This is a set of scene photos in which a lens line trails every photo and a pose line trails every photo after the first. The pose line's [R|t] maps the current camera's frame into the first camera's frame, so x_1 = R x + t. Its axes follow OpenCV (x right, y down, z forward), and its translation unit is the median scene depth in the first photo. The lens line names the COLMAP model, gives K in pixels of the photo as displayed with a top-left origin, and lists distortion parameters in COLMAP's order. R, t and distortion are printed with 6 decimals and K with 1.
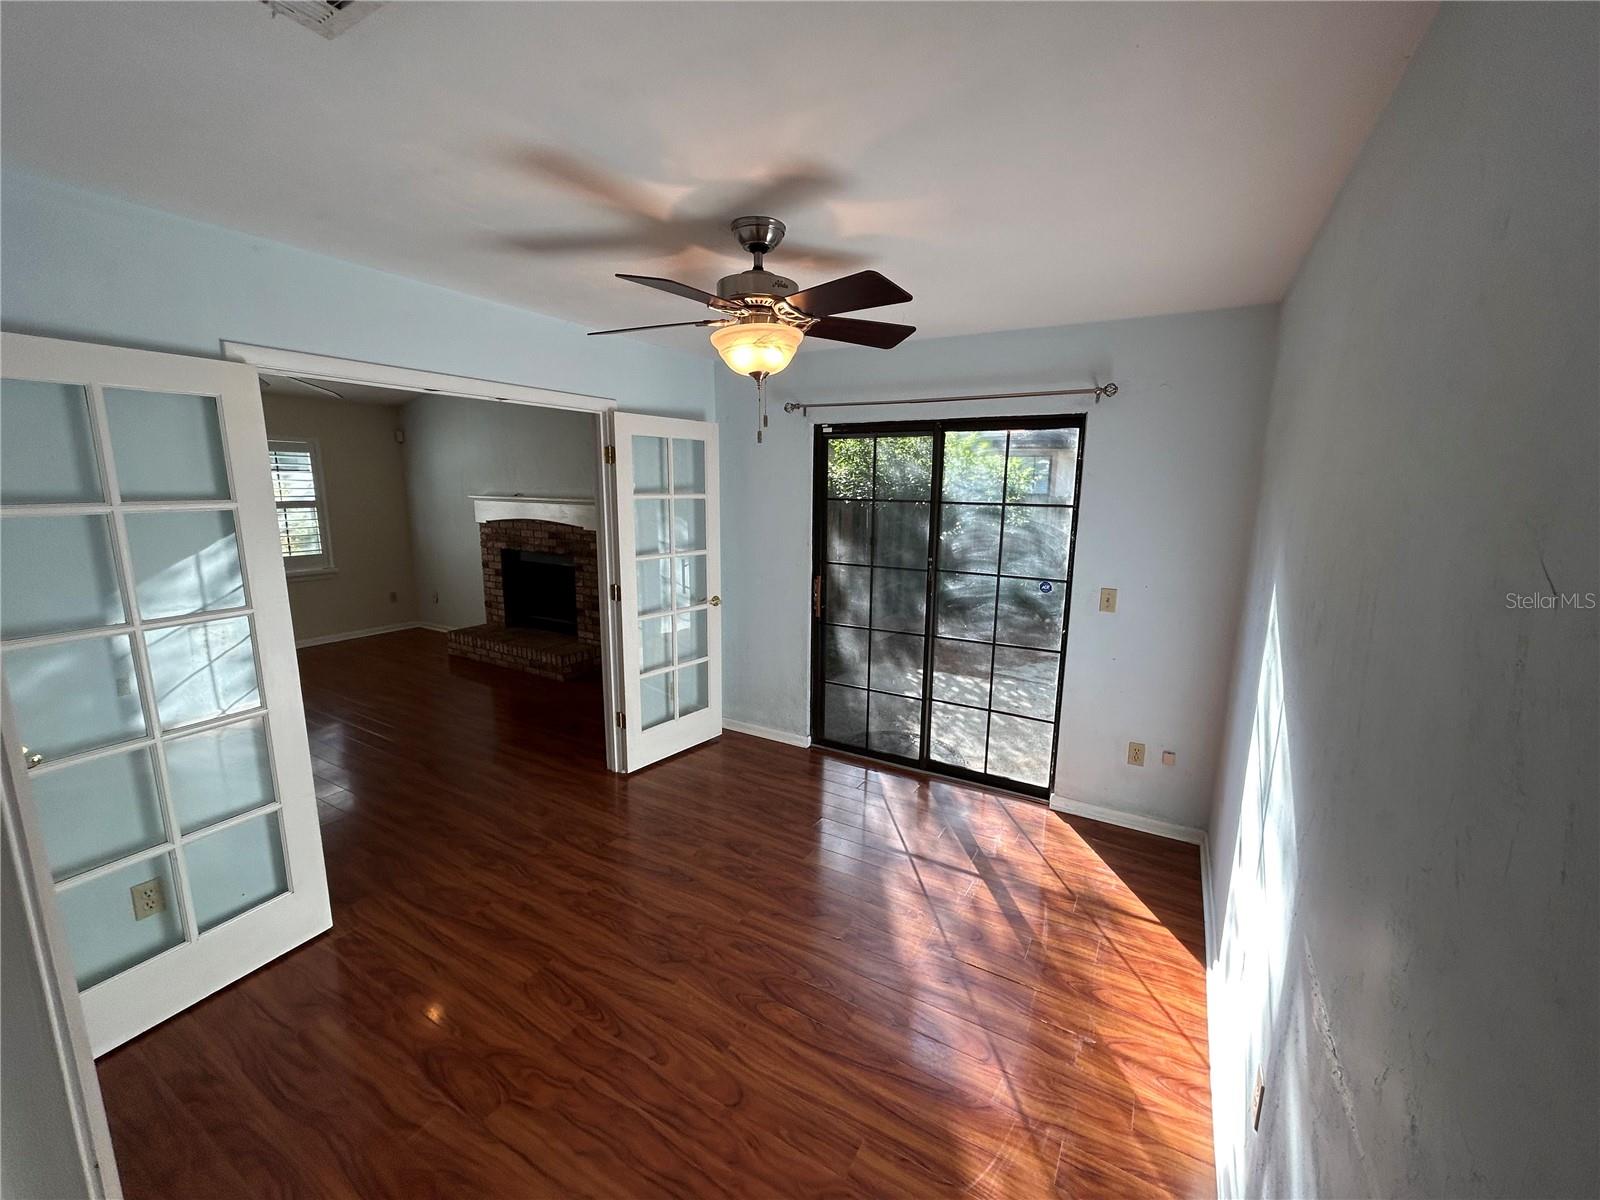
lens RADIAL K [[647.3, 0, 790.5], [0, 647.3, 603.1], [0, 0, 1]] dist [0.005427, 0.000077]
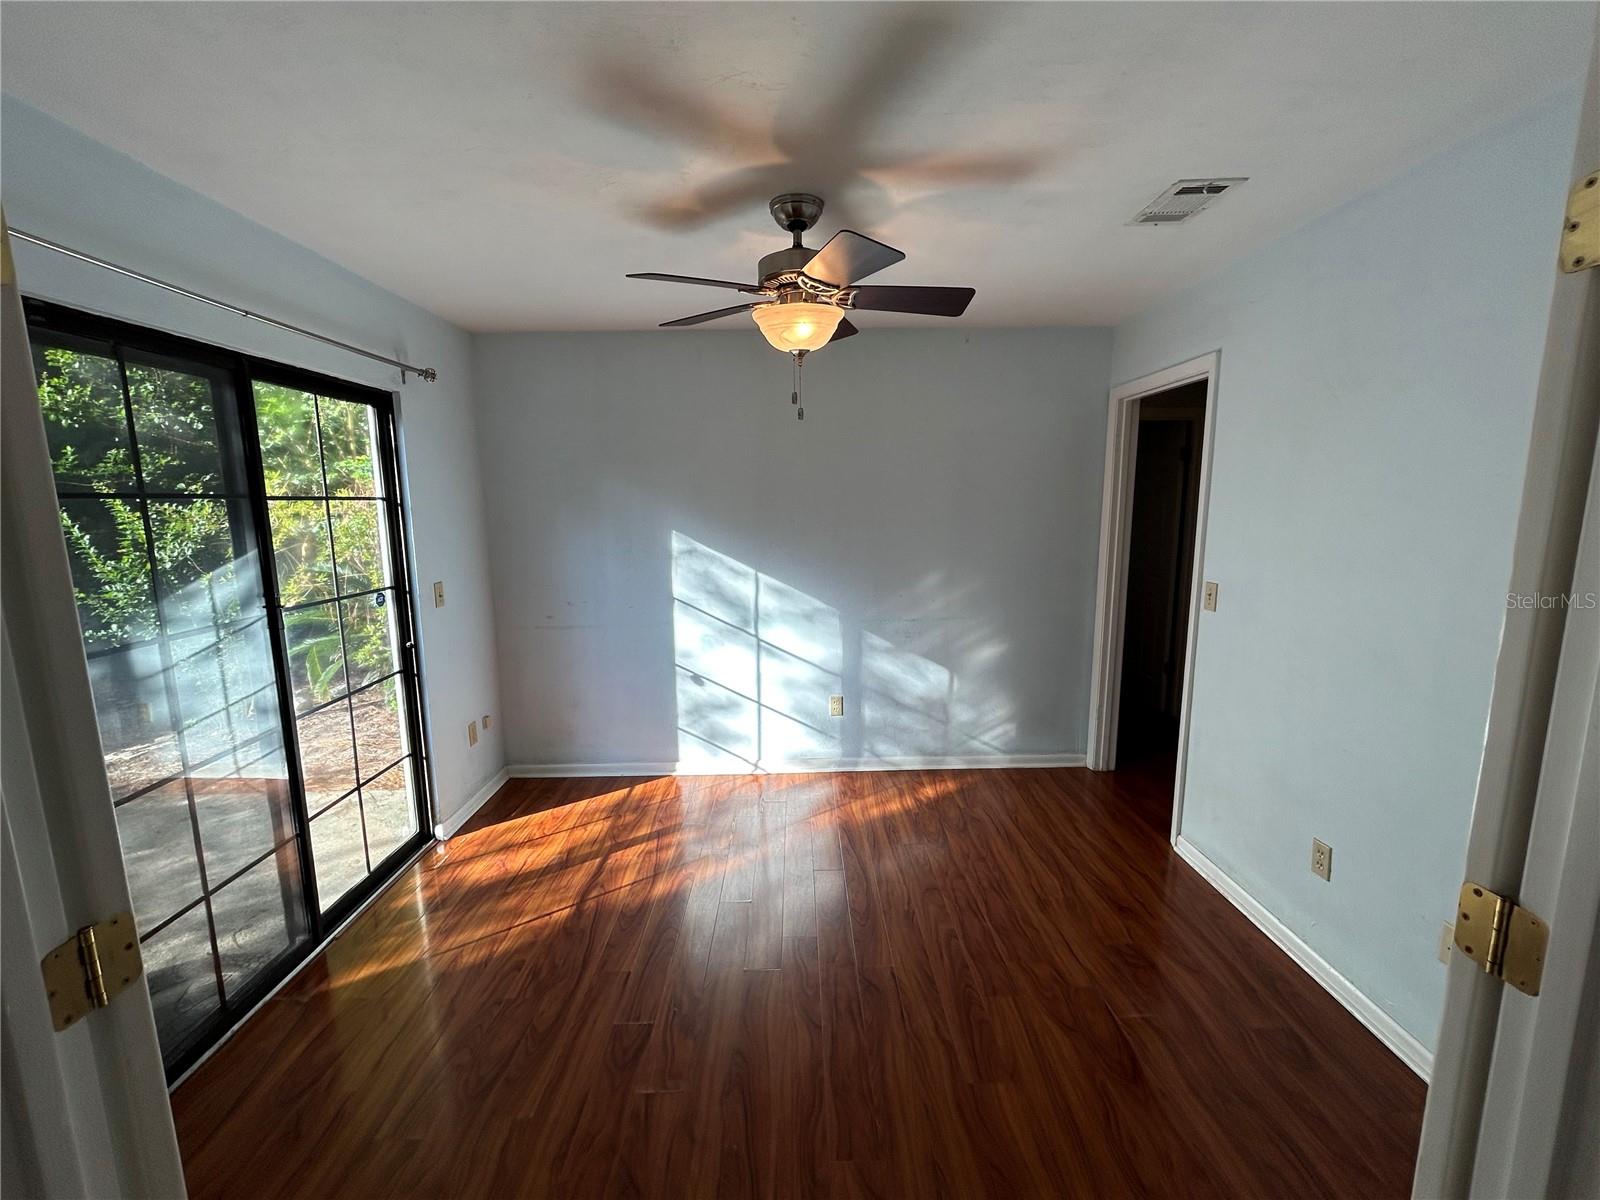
lens RADIAL K [[647.3, 0, 811.0], [0, 647.3, 603.9], [0, 0, 1]] dist [0.005427, 0.000077]
pose [[-0.535191, -0.139906, 0.833065, -0.501244], [0.161471, 0.951061, 0.263457, -0.127952], [-0.829155, 0.275516, -0.486408, 0.832826]]
